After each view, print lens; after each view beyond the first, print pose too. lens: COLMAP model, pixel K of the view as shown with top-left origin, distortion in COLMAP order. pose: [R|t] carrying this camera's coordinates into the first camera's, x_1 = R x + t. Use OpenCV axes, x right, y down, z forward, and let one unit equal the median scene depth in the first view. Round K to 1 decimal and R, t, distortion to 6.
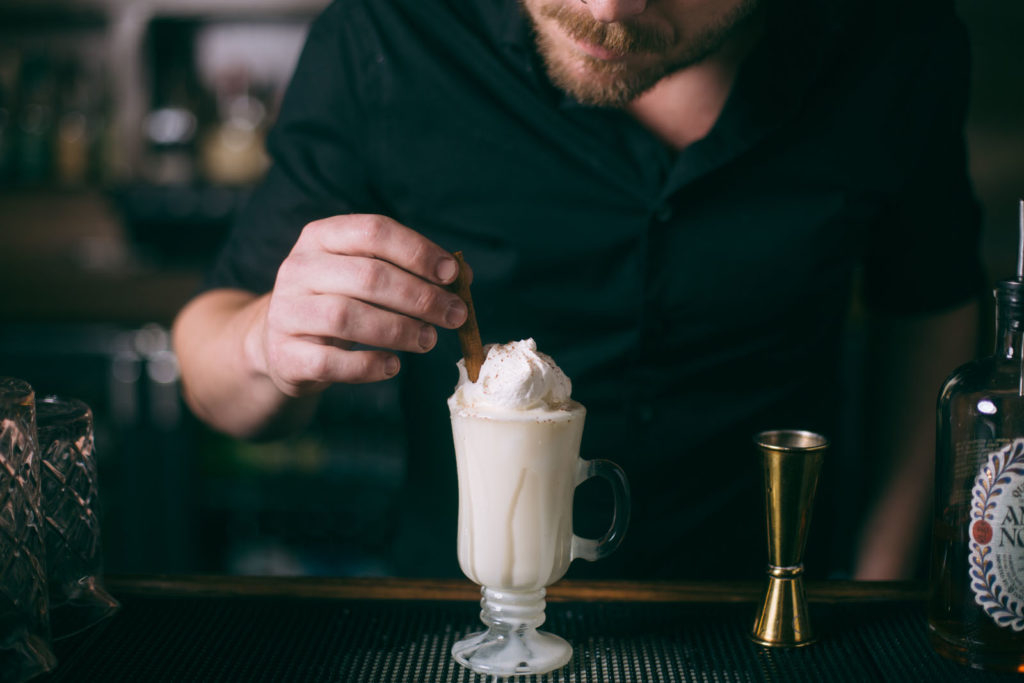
lens RADIAL K [[1514.3, 0, 512.7], [0, 1514.3, 338.7], [0, 0, 1]] dist [-0.137156, 0.000000]
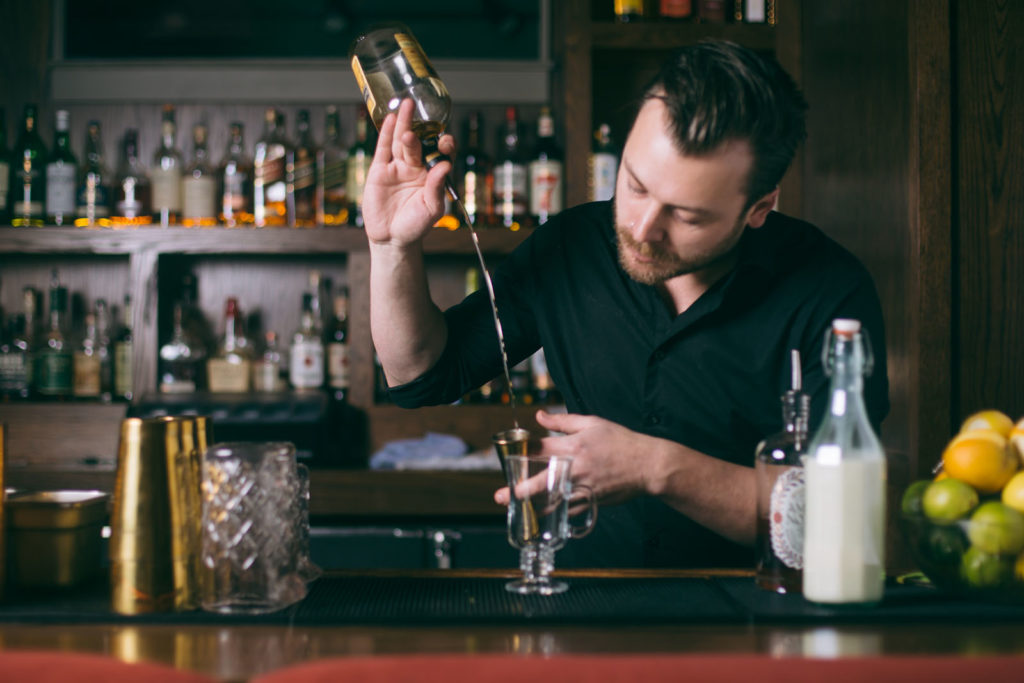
lens RADIAL K [[1427.7, 0, 515.9], [0, 1427.7, 312.7], [0, 0, 1]] dist [-0.112266, 0.000000]
pose [[0.999041, 0.003710, 0.043635, -0.111506], [0.003913, 0.984857, -0.173327, 0.185542], [-0.043618, 0.173331, 0.983897, -0.866450]]
